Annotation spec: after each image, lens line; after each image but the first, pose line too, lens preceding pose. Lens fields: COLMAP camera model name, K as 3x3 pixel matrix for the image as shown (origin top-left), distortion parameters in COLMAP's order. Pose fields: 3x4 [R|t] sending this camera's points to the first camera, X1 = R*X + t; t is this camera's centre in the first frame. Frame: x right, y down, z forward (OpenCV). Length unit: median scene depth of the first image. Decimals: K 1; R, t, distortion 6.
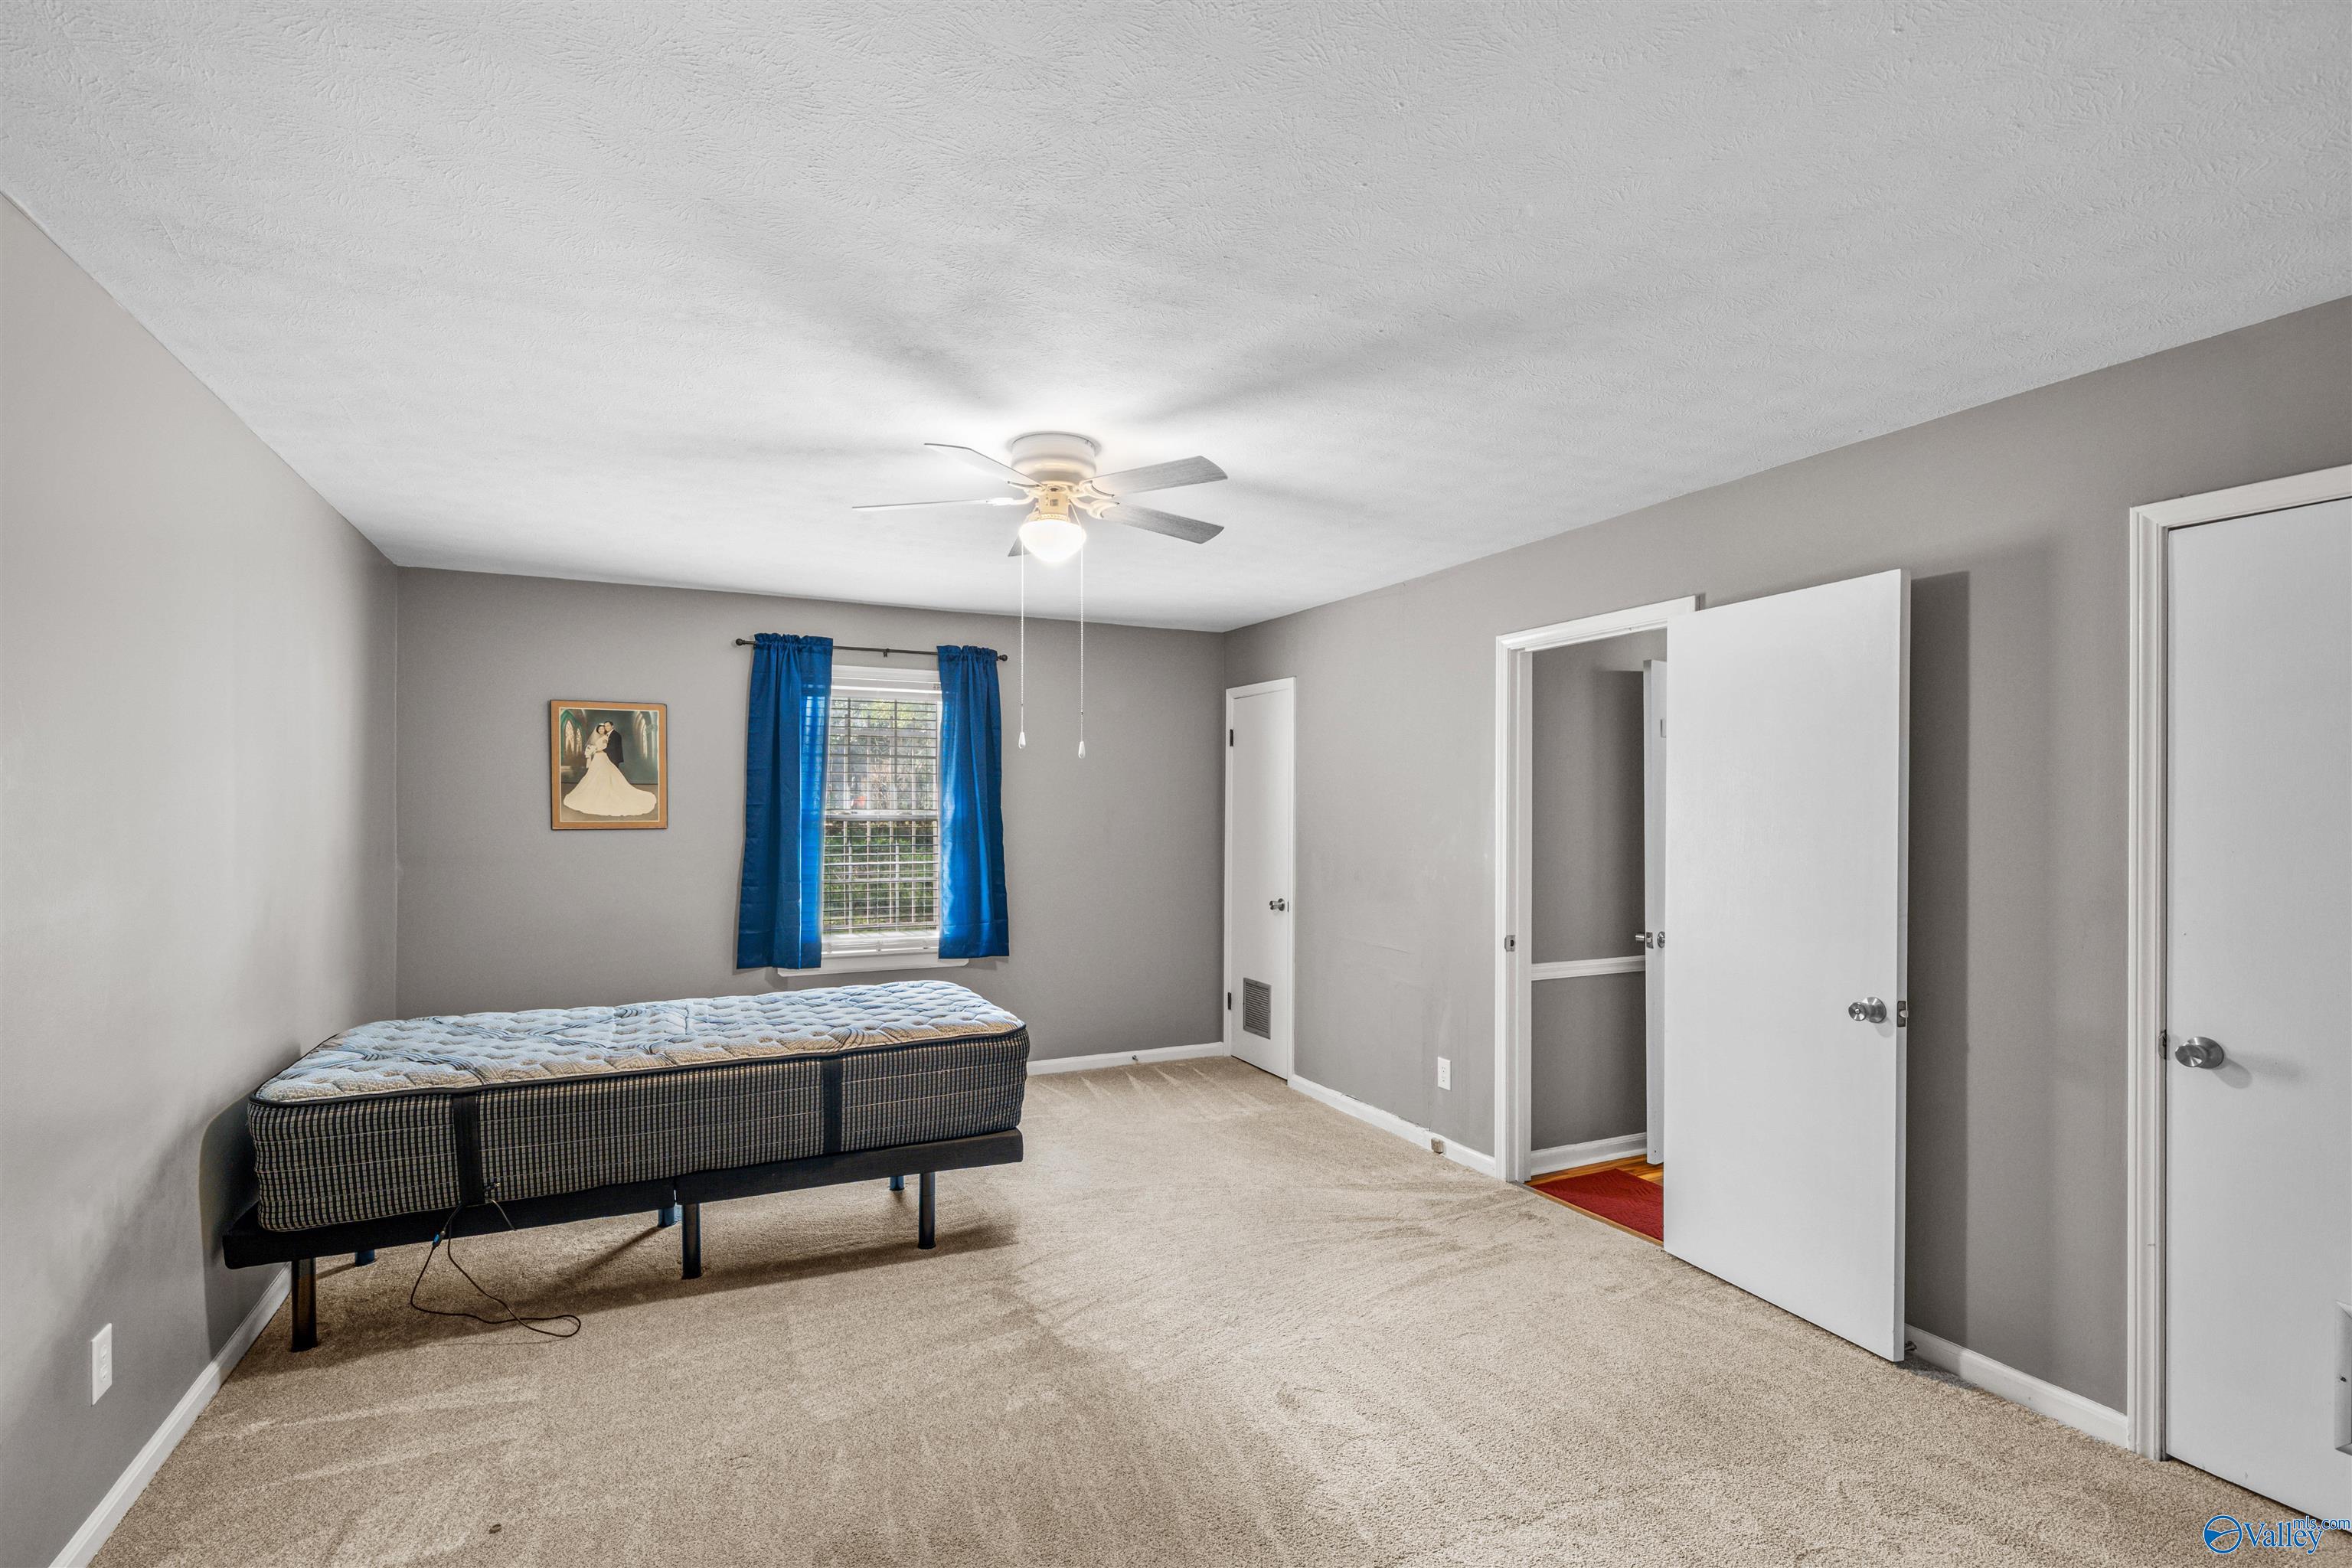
lens RADIAL K [[1069.9, 0, 1165.7], [0, 1069.9, 805.2], [0, 0, 1]] dist [0.003835, 0.000023]
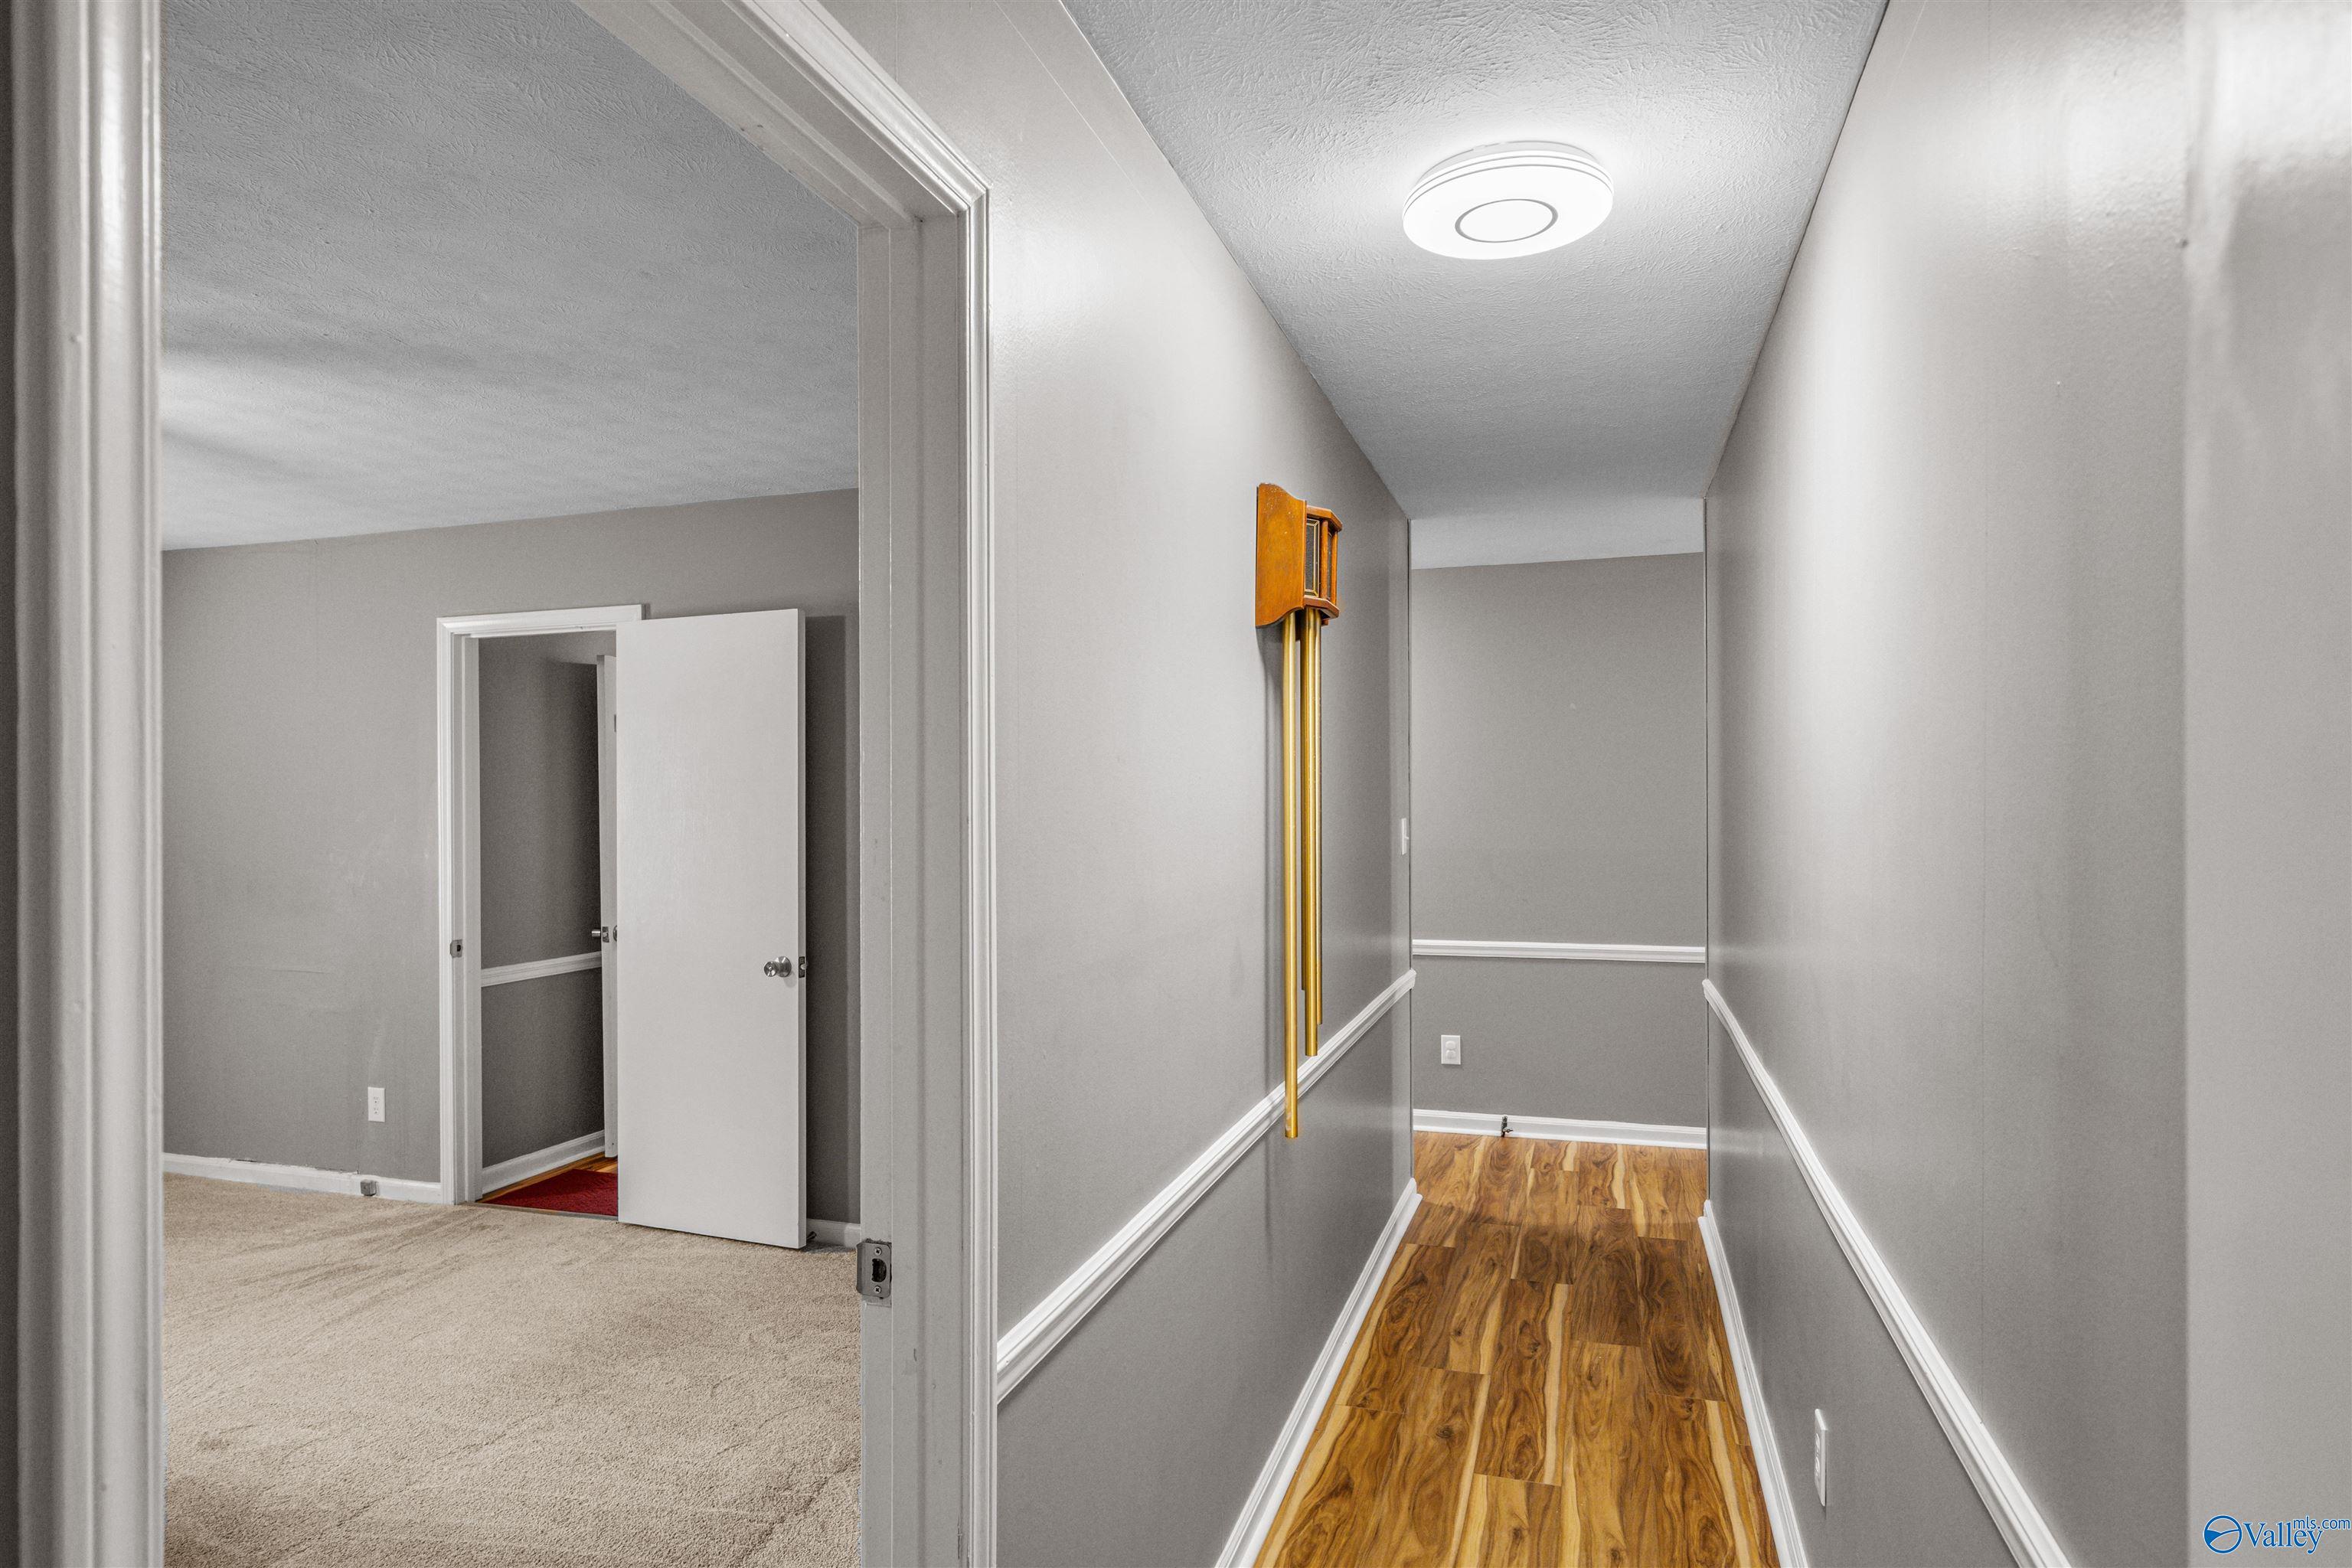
lens RADIAL K [[1330.3, 0, 1168.9], [0, 1330.3, 807.5], [0, 0, 1]] dist [-0.000723, 0.003775]
pose [[0.684339, -0.010116, 0.729094, -0.114091], [0.005939, 0.999948, 0.008300, -0.000314], [-0.729140, -0.001350, 0.684363, -0.288492]]
